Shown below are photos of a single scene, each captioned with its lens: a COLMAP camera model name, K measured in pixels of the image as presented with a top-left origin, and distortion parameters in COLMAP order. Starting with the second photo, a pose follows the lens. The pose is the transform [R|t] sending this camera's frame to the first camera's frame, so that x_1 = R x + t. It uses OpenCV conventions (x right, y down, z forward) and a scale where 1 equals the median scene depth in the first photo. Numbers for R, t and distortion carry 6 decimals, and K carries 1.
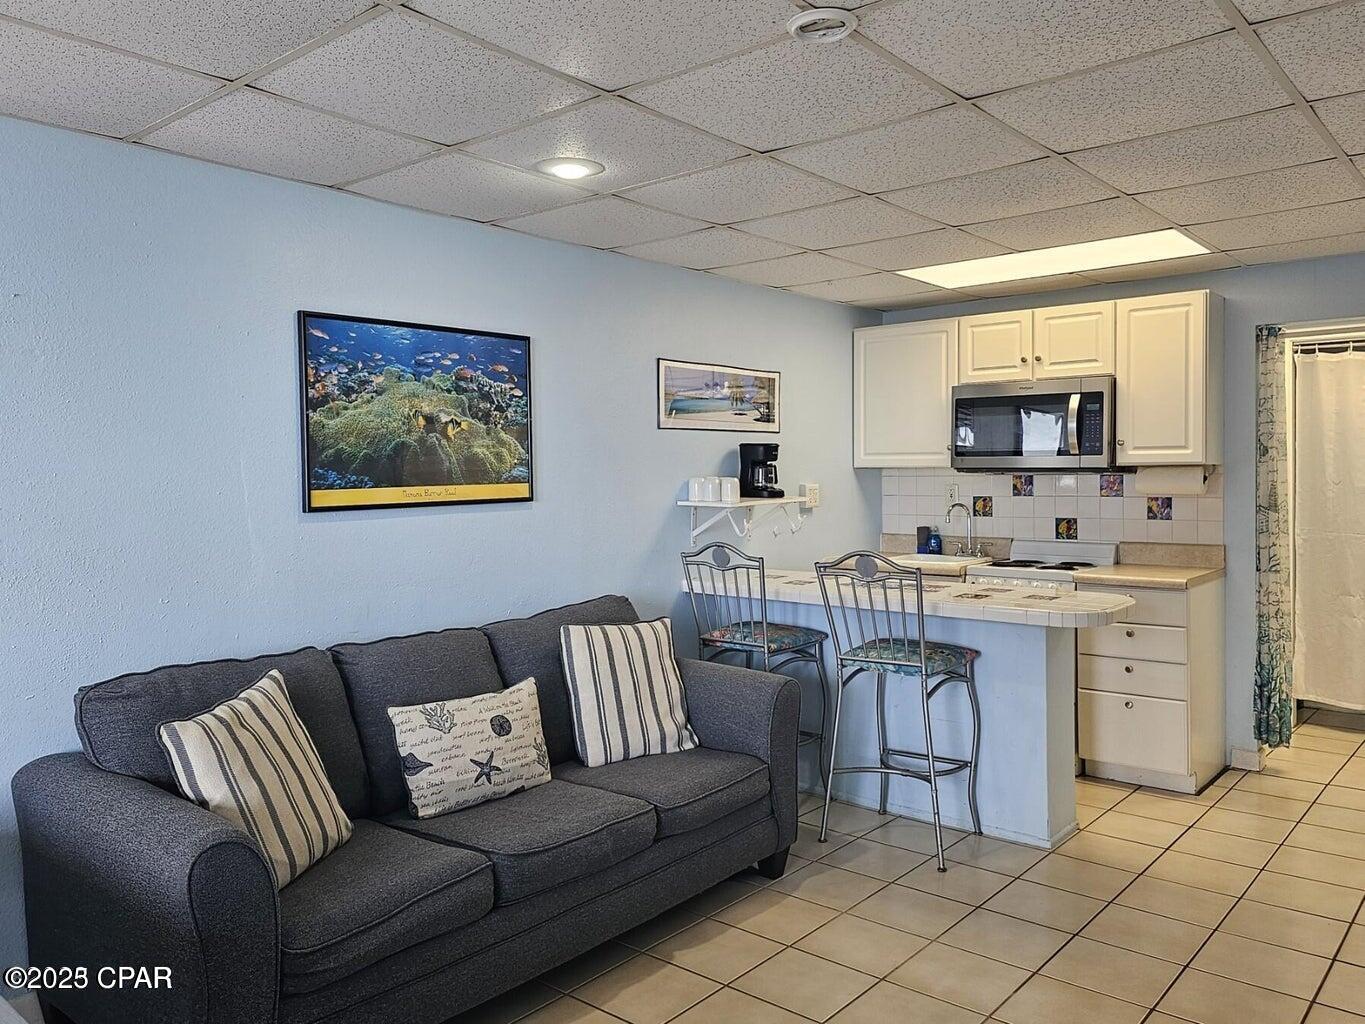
lens RADIAL K [[1030.0, 0, 666.3], [0, 1030.0, 490.9], [0, 0, 1]] dist [0.056538, -0.033429]
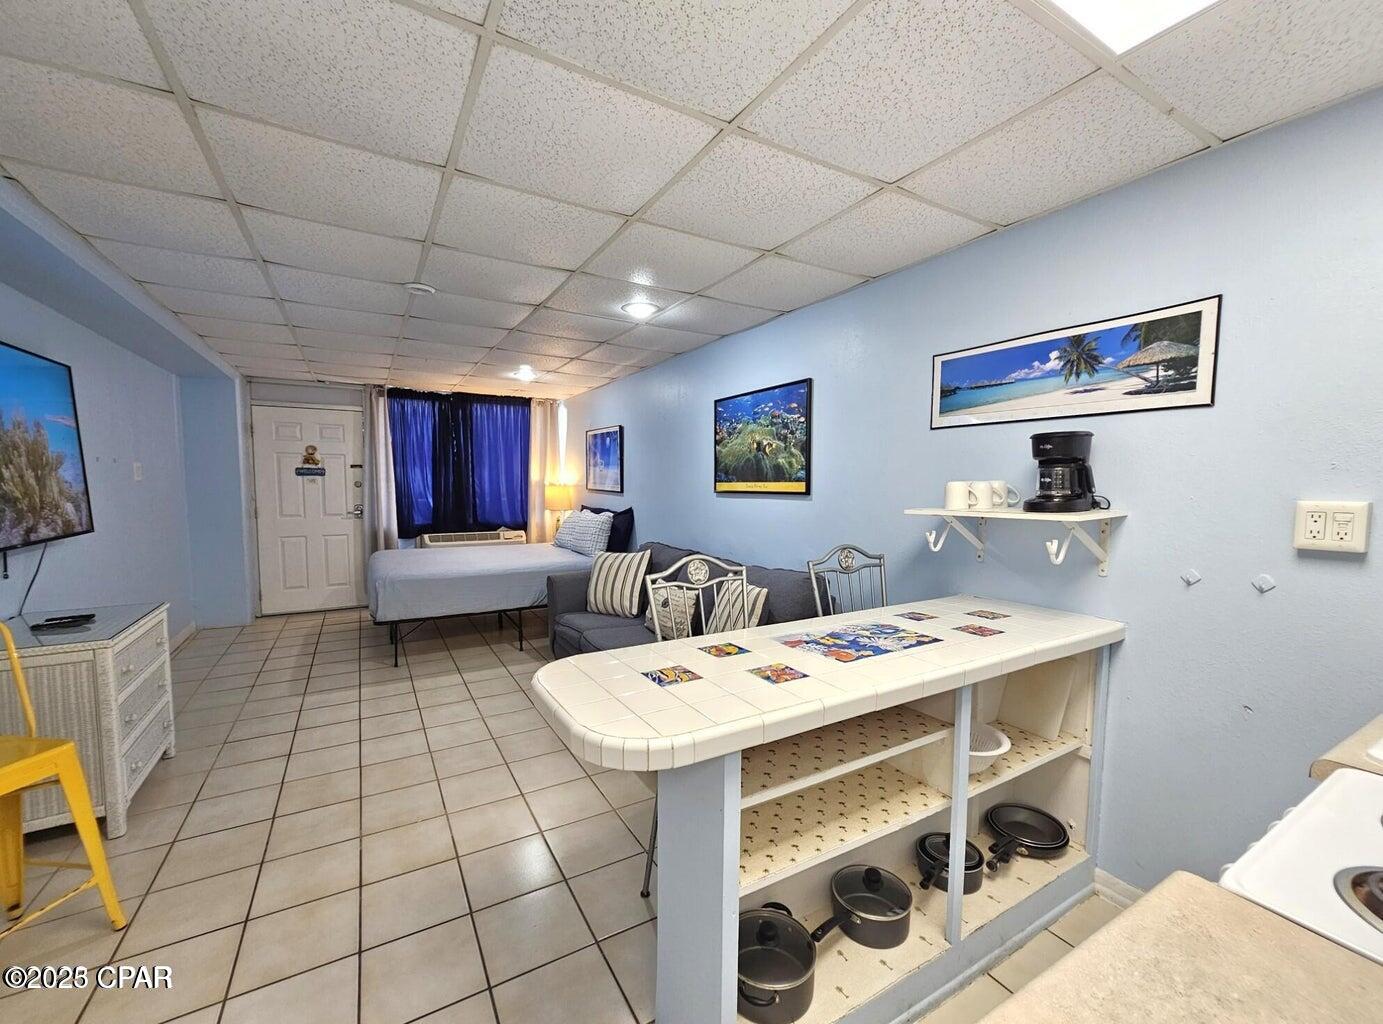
lens RADIAL K [[572.6, 0, 683.3], [0, 572.6, 518.6], [0, 0, 1]] dist [0.003009, 0.000188]
pose [[-0.328968, 0.078740, -0.941053, 0.689894], [-0.010360, 0.996157, 0.086972, -0.024836], [0.944284, 0.038360, -0.326888, 1.124533]]
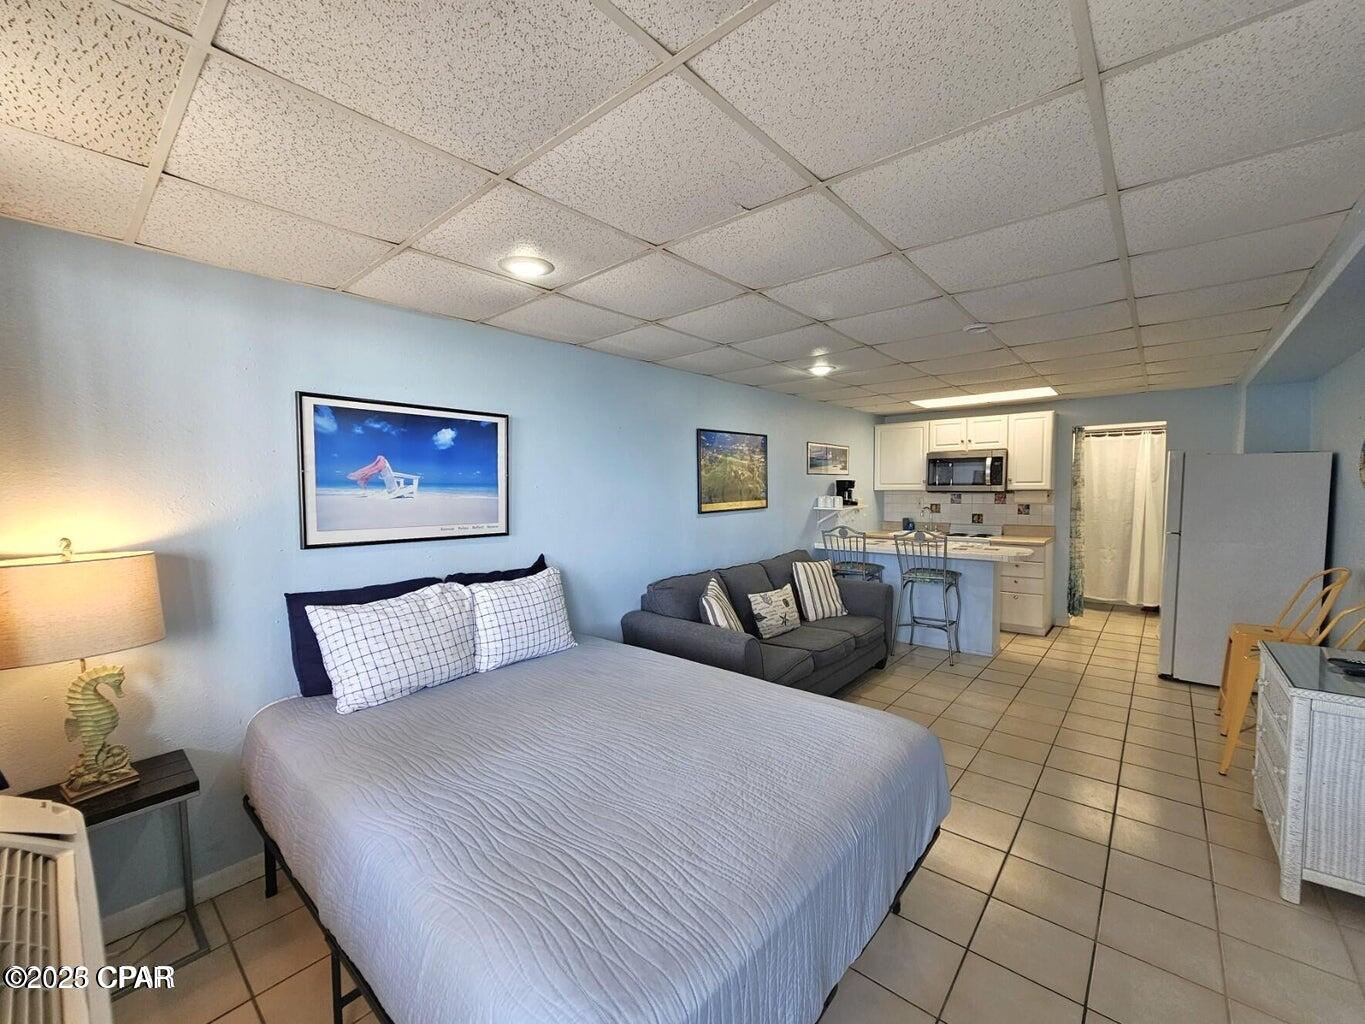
lens RADIAL K [[558.1, 0, 670.0], [0, 558.1, 518.5], [0, 0, 1]] dist [-0.001442, -0.000389]
pose [[0.999959, -0.001031, -0.009039, -0.340609], [0.001403, 0.999150, 0.041198, -0.017814], [0.008989, -0.041209, 0.999110, -0.234575]]
